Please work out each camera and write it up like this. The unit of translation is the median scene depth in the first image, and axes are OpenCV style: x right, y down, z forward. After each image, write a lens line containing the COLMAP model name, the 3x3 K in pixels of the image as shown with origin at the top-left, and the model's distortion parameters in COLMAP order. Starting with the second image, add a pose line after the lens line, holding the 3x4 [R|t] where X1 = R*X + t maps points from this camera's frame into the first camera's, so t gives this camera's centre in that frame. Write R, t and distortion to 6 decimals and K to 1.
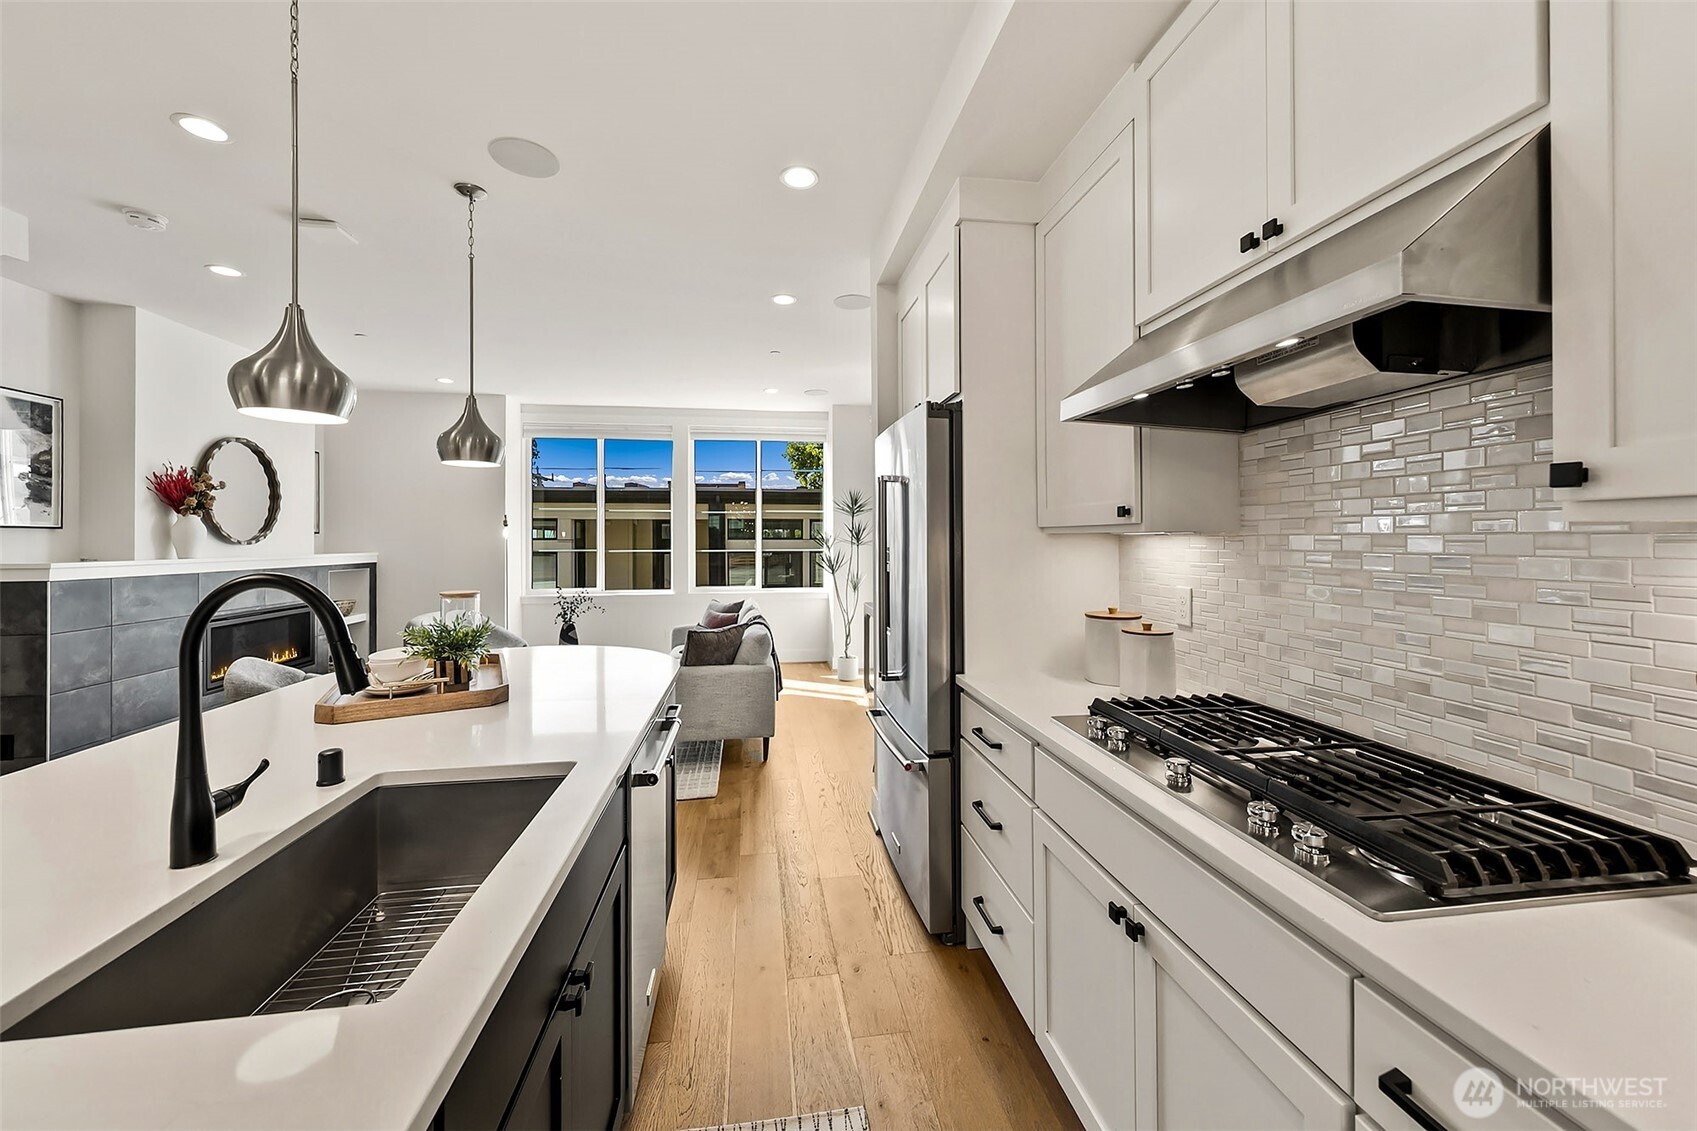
lens RADIAL K [[660.3, 0, 849.2], [0, 660.3, 536.2], [0, 0, 1]] dist [-0.001207, -0.000234]
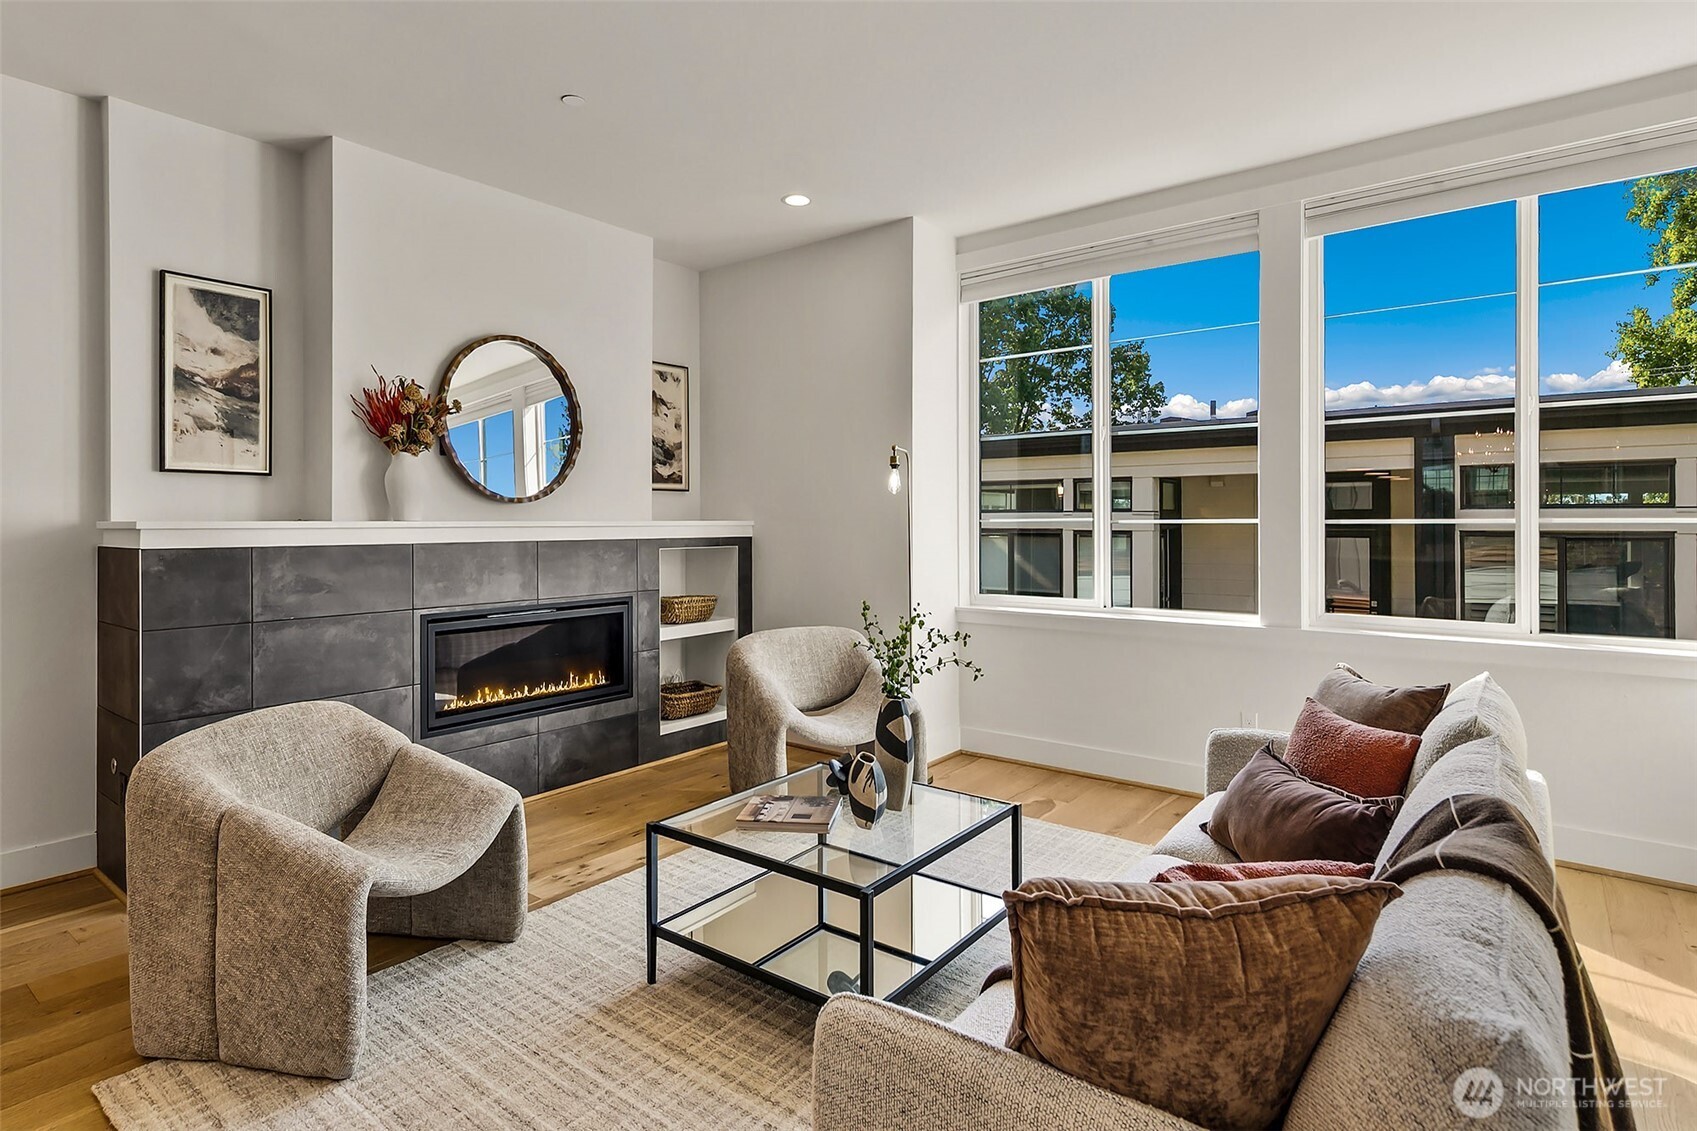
lens RADIAL K [[885.8, 0, 852.1], [0, 885.8, 520.1], [0, 0, 1]] dist [0.000230, -0.000008]
pose [[0.696295, -0.000146, -0.717756, -0.080163], [0.003107, 0.999991, 0.002811, 0.030007], [0.717749, -0.004188, 0.696289, 0.675186]]
